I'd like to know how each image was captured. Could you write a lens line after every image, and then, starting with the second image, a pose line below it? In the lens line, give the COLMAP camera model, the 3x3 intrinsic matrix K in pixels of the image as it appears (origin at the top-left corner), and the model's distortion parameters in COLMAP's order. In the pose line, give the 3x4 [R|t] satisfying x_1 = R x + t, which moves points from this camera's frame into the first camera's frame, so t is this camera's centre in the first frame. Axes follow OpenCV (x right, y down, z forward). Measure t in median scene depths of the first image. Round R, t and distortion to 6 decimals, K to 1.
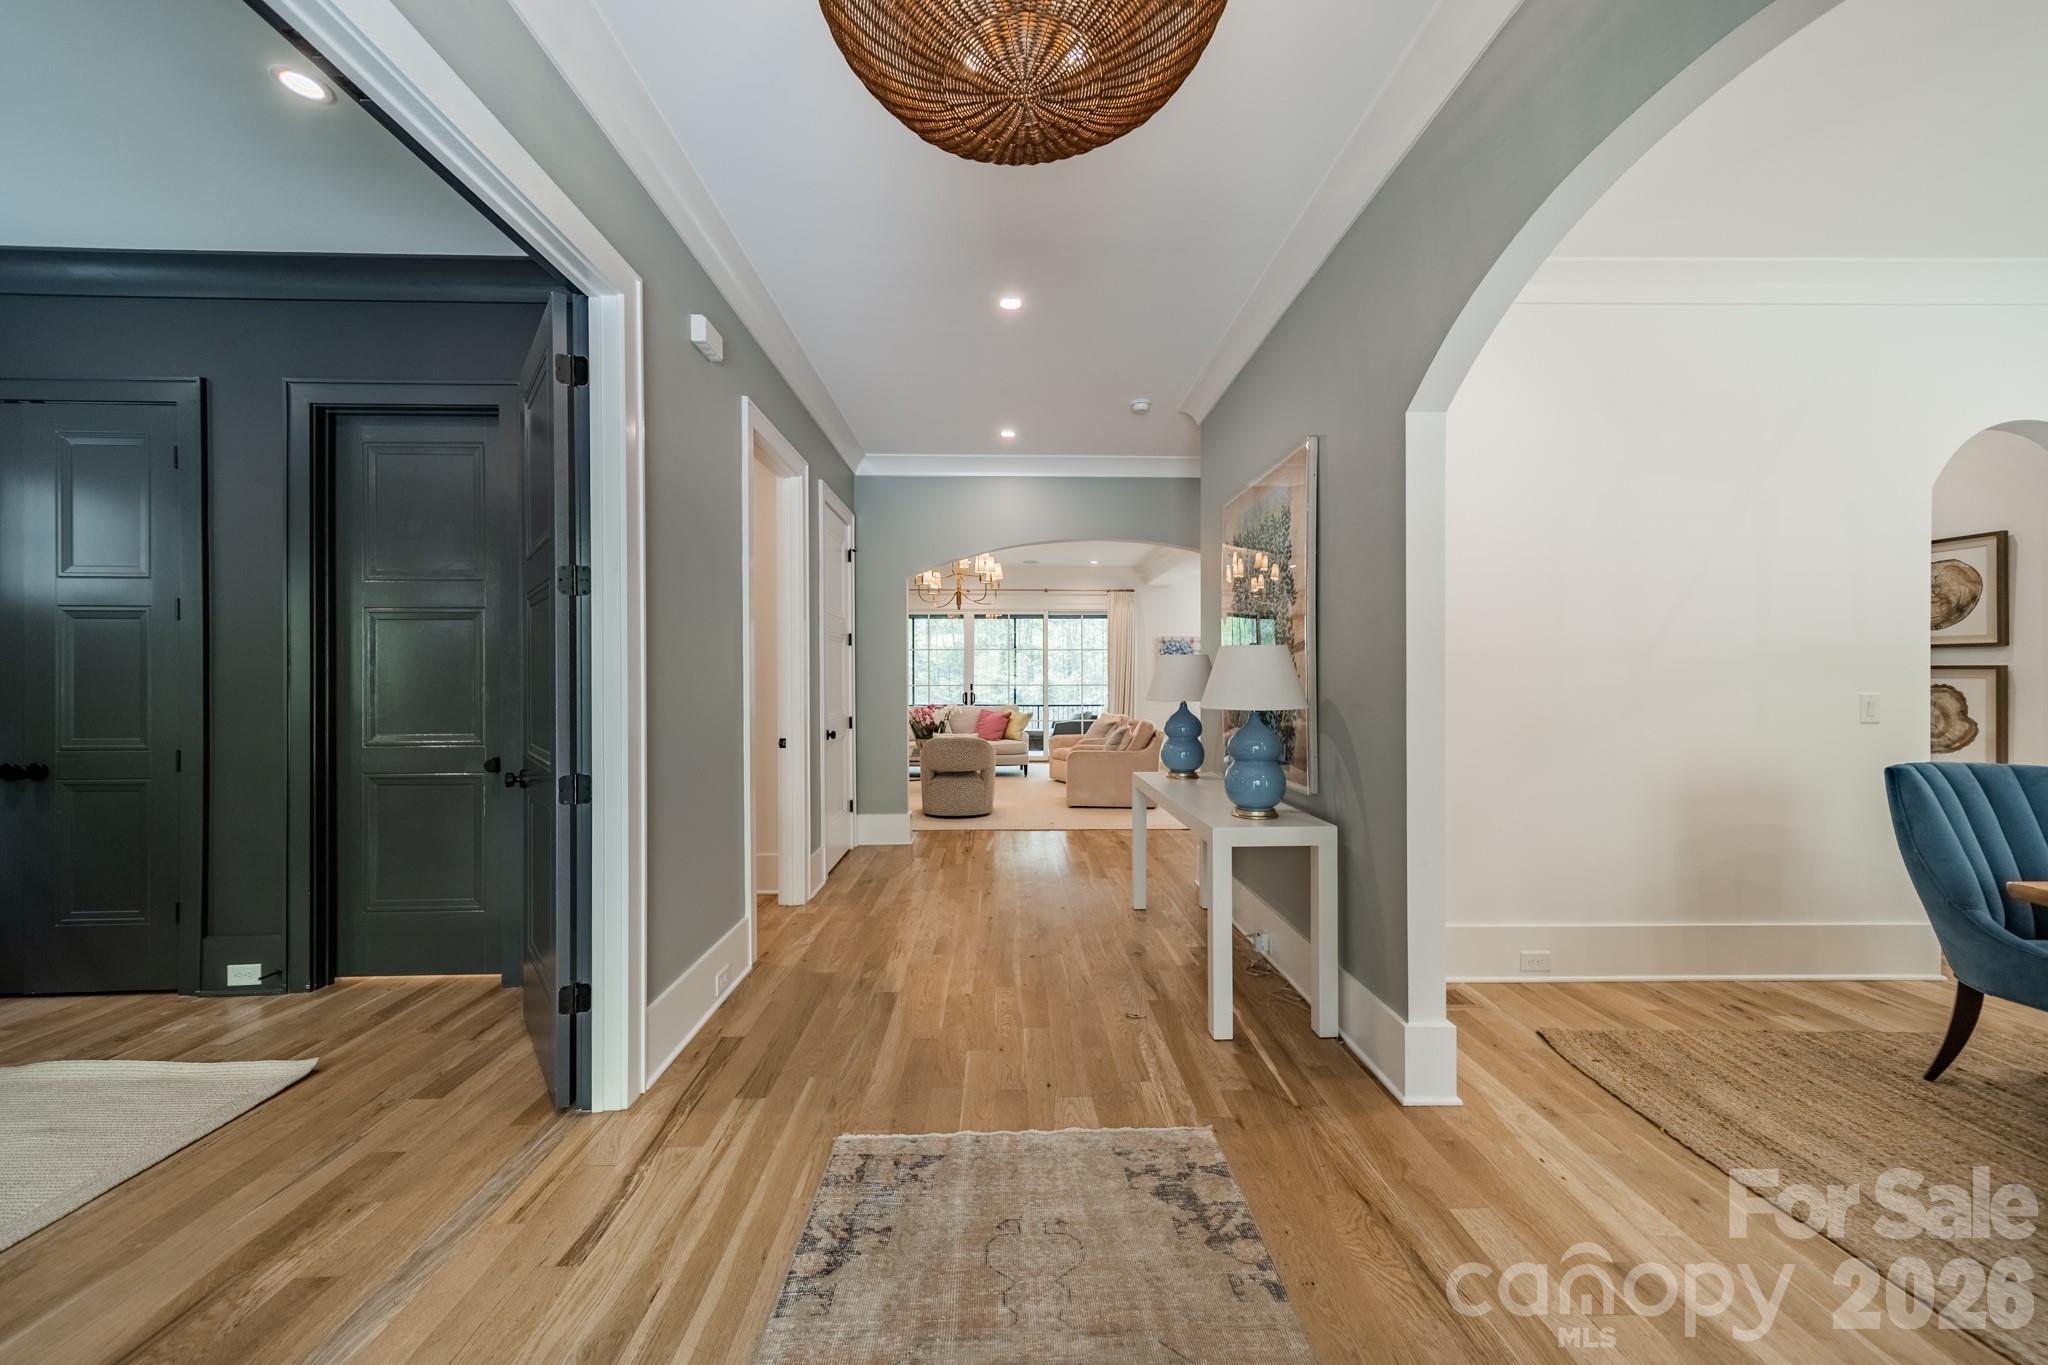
lens RADIAL K [[719.4, 0, 1028.1], [0, 719.4, 676.3], [0, 0, 1]] dist [0.009700, 0.000301]
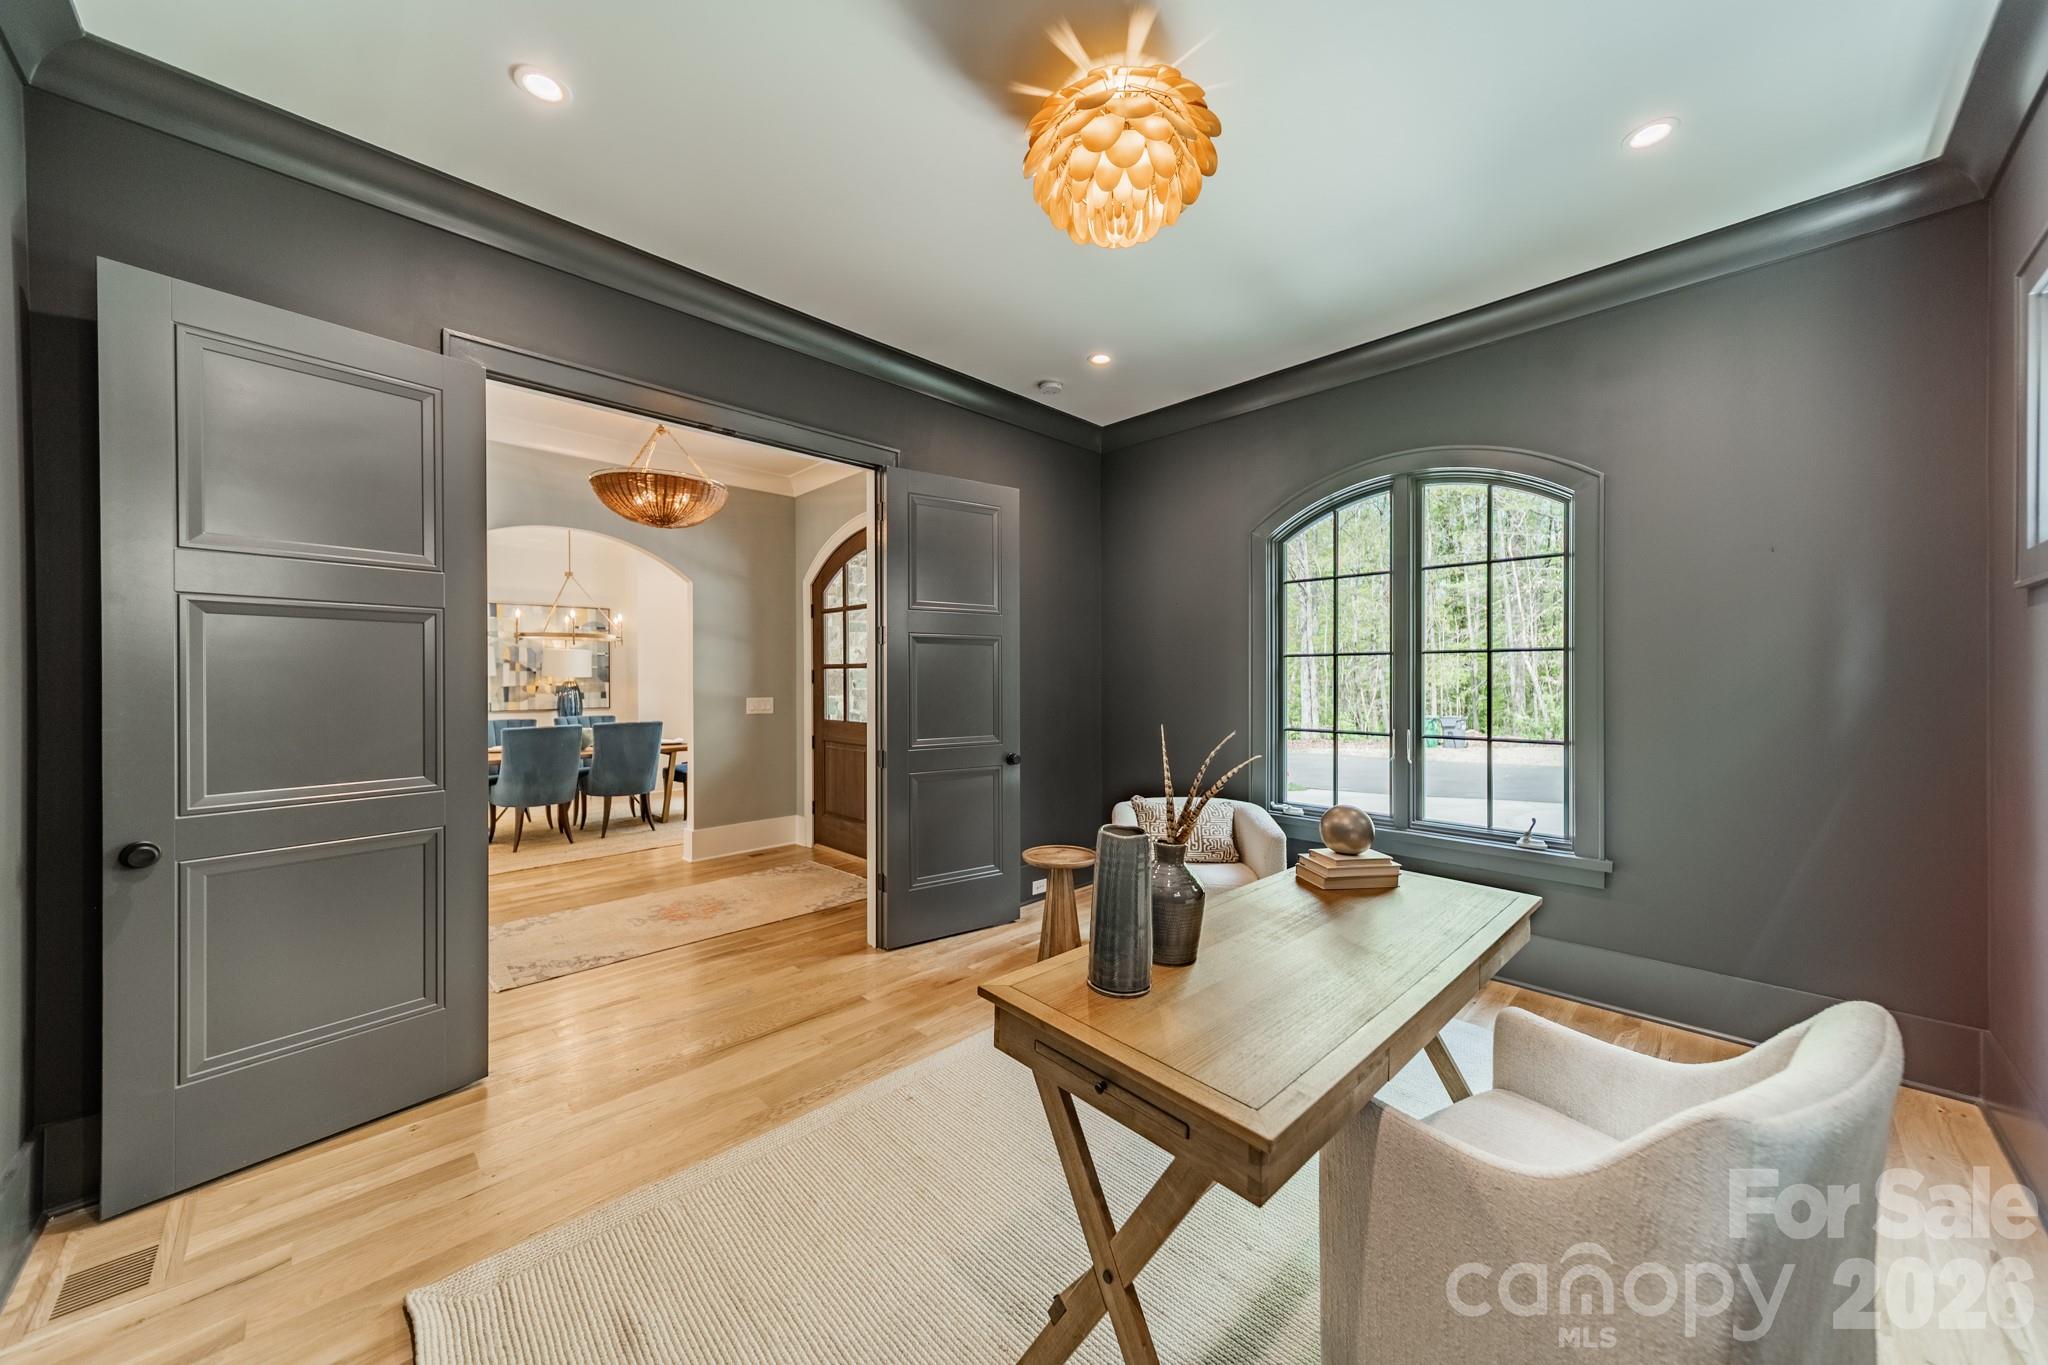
lens RADIAL K [[719.4, 0, 1025.3], [0, 719.4, 679.5], [0, 0, 1]] dist [0.009700, 0.000301]
pose [[-0.692584, 0.001278, 0.721336, -2.404245], [0.004088, 0.999989, 0.002153, -0.048236], [-0.721326, 0.004440, -0.692581, 1.379093]]
